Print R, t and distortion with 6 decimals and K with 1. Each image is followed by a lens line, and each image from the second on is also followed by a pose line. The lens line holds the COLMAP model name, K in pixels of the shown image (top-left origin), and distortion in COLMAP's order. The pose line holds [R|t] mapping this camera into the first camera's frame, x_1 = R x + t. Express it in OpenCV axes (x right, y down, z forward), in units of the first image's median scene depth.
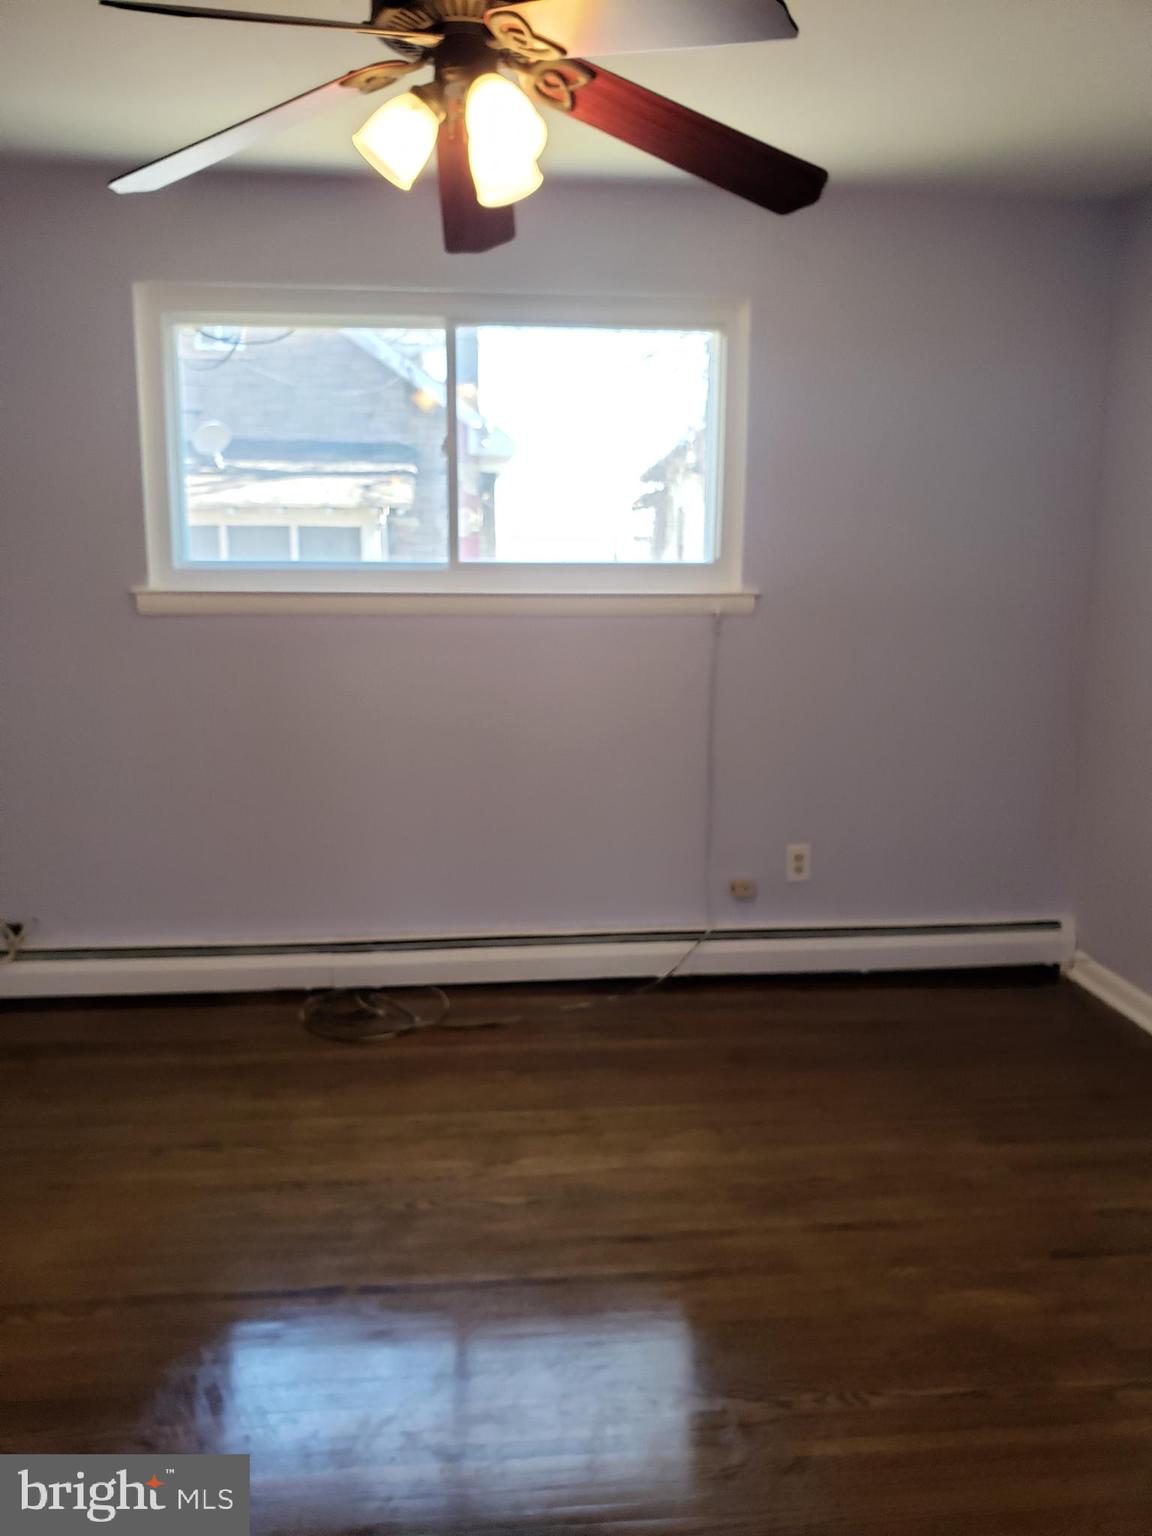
lens RADIAL K [[1193.5, 0, 577.9], [0, 1193.5, 791.4], [0, 0, 1]] dist [-0.029048, 0.003348]
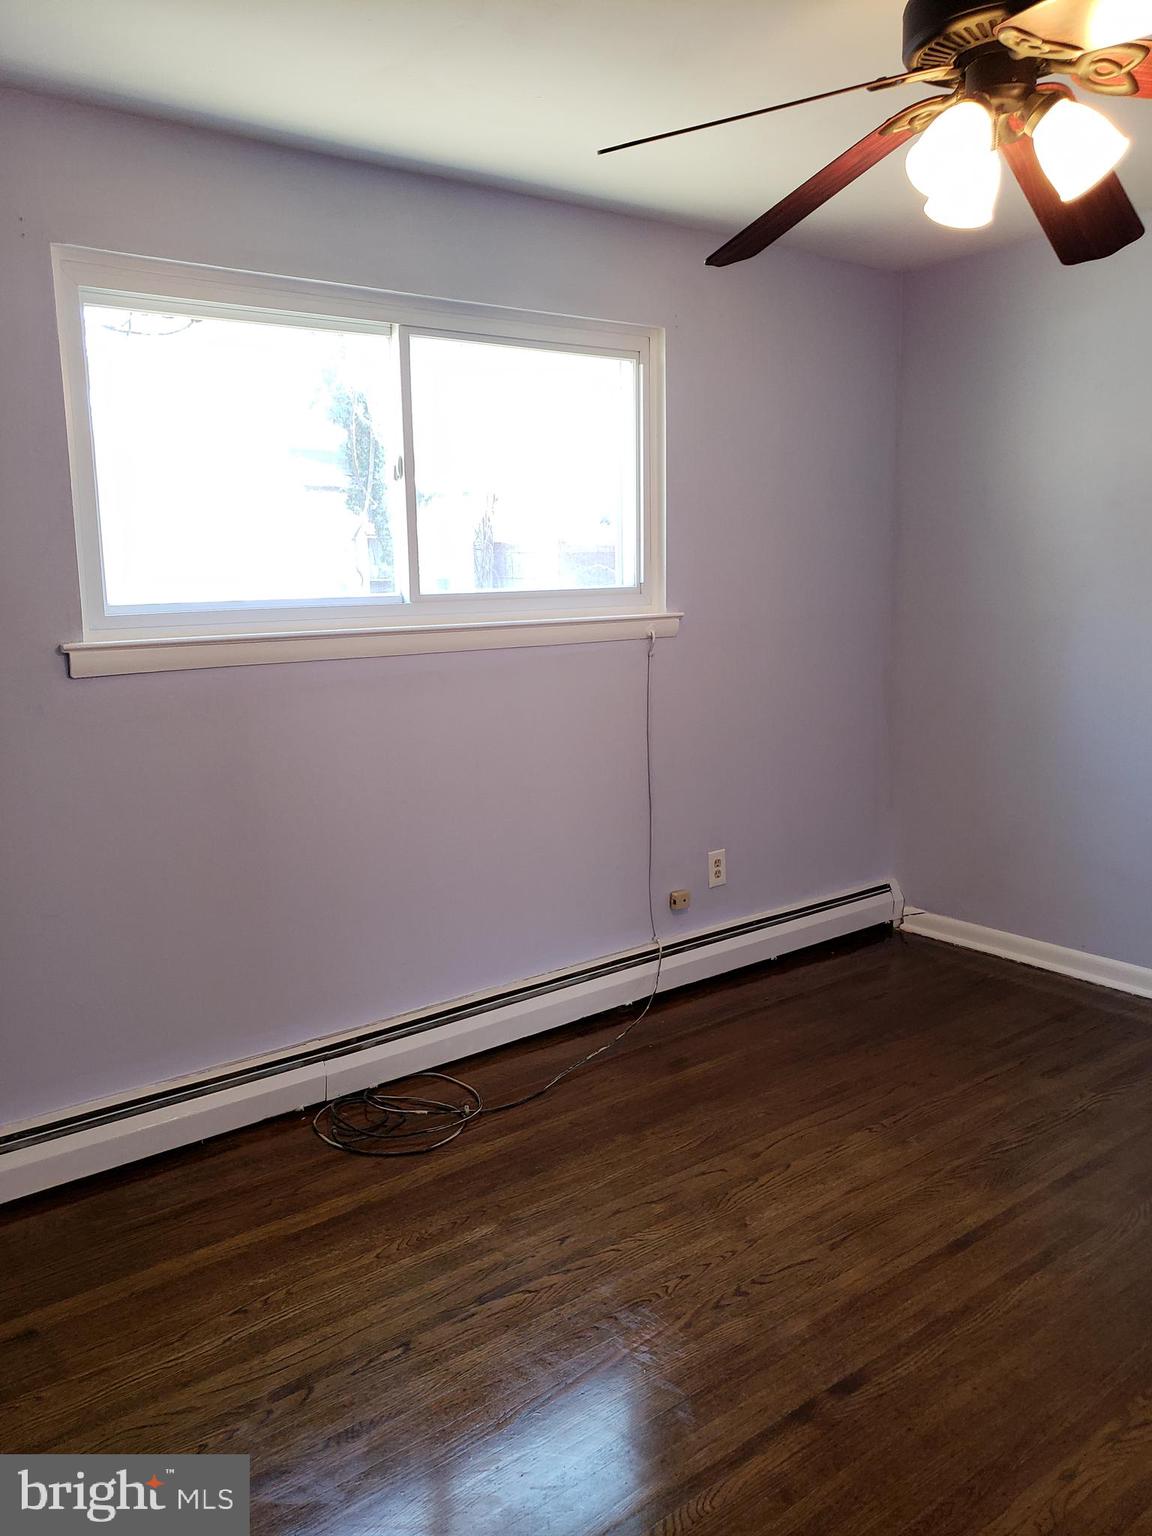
lens RADIAL K [[1186.0, 0, 574.0], [0, 1186.0, 750.8], [0, 0, 1]] dist [0.031332, 0.004538]
pose [[0.851315, -0.105582, 0.513921, -0.479639], [0.129304, 0.991550, -0.010485, -0.050705], [-0.508472, 0.075378, 0.857773, 0.174280]]
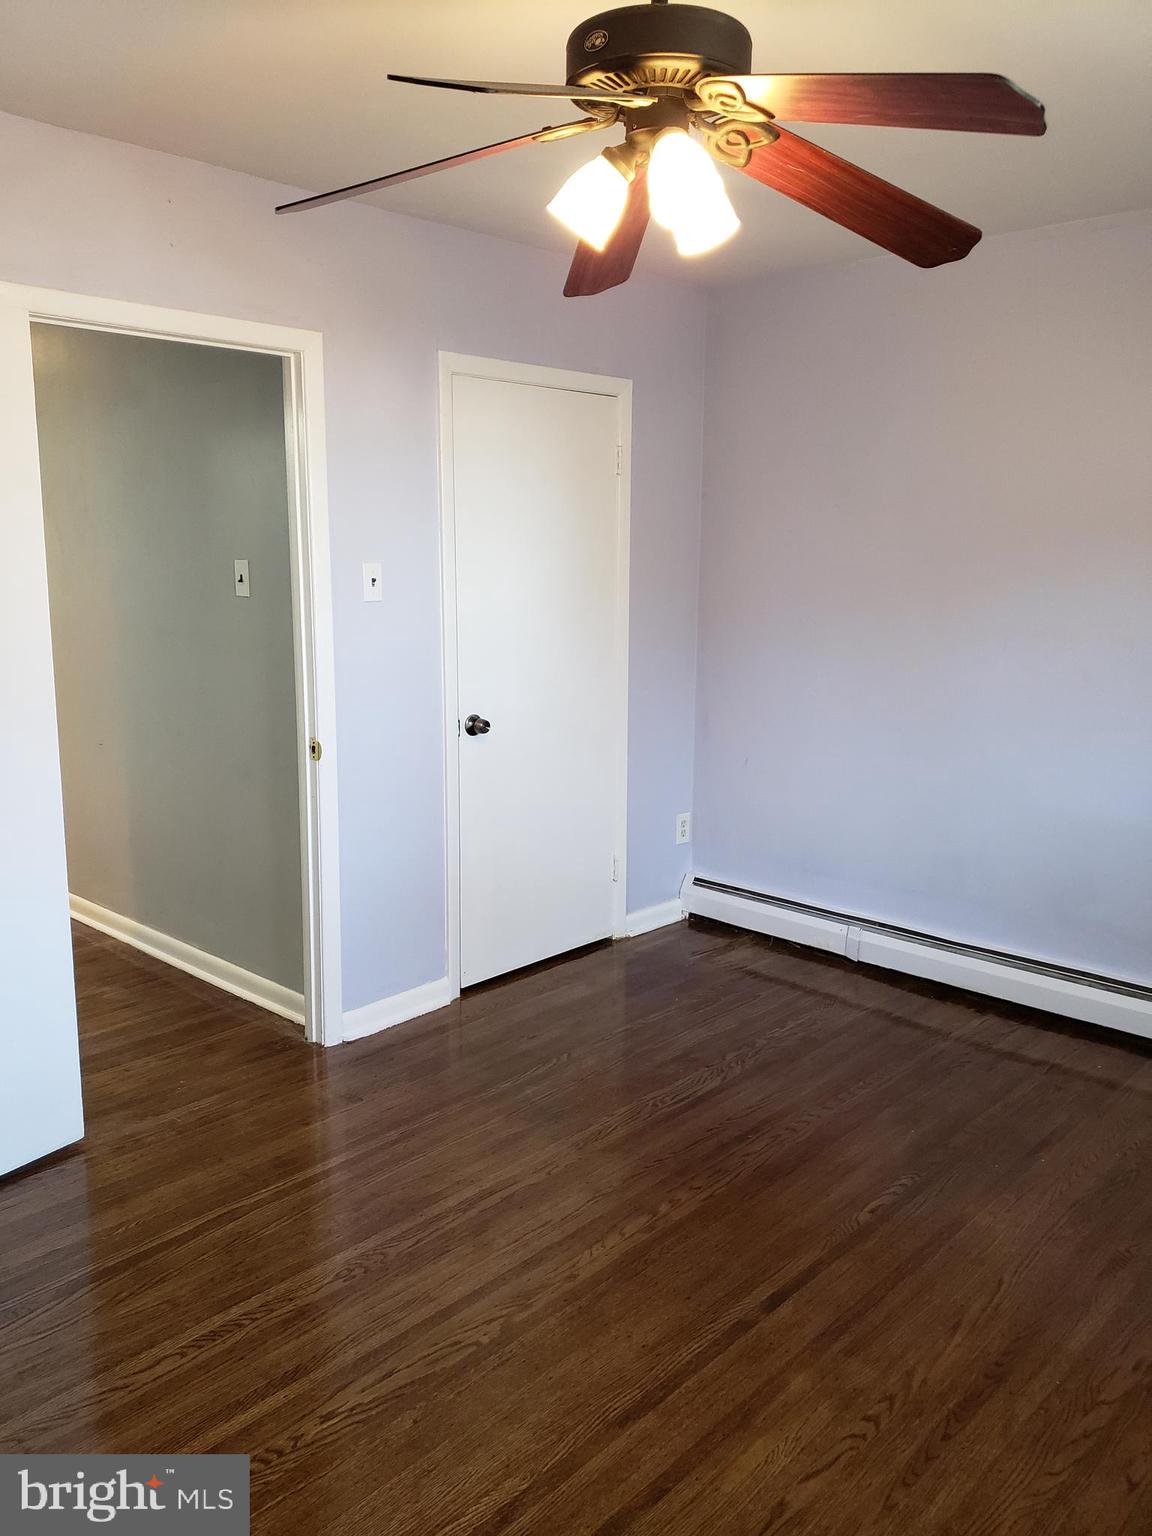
lens RADIAL K [[1195.3, 0, 554.9], [0, 1195.3, 721.4], [0, 0, 1]] dist [0.056989, -0.067016]
pose [[-0.764403, 0.096174, -0.637525, 0.345551], [-0.129811, 0.945605, 0.298295, -0.216037], [0.631536, 0.310775, -0.710339, 0.914596]]
